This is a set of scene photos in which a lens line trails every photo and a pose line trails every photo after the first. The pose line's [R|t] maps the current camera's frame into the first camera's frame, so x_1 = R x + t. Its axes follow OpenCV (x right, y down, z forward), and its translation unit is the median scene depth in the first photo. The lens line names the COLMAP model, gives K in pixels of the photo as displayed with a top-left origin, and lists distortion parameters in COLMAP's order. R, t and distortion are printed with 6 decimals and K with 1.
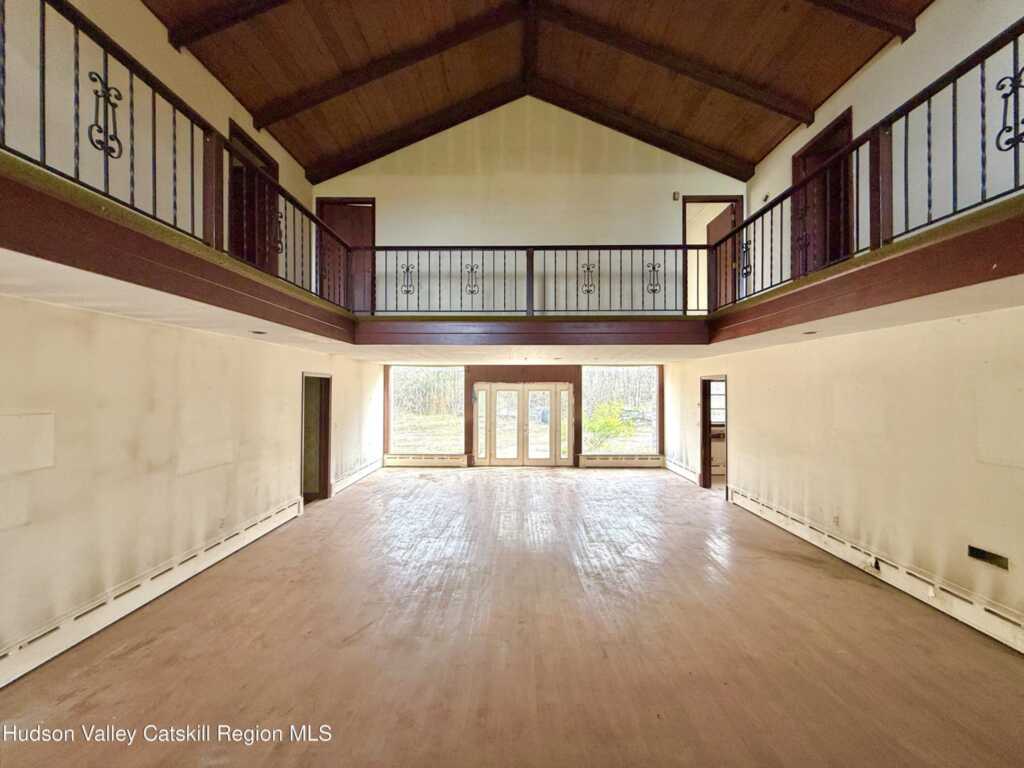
lens RADIAL K [[407.4, 0, 508.8], [0, 407.4, 383.2], [0, 0, 1]] dist [-0.000180, 0.000092]
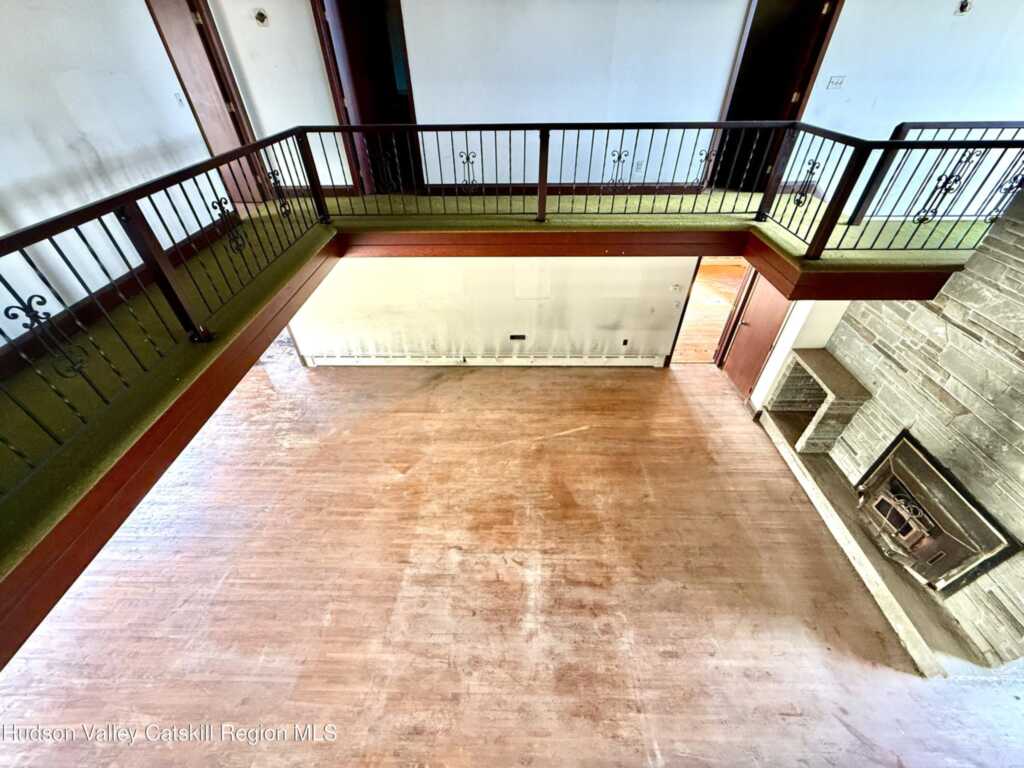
lens RADIAL K [[407.4, 0, 508.8], [0, 407.4, 383.2], [0, 0, 1]] dist [-0.000180, 0.000092]
pose [[0.002549, -0.639288, 0.768963, -0.335773], [0.003055, 0.768967, 0.639281, -0.391640], [-0.999992, 0.000720, 0.003913, 0.517718]]
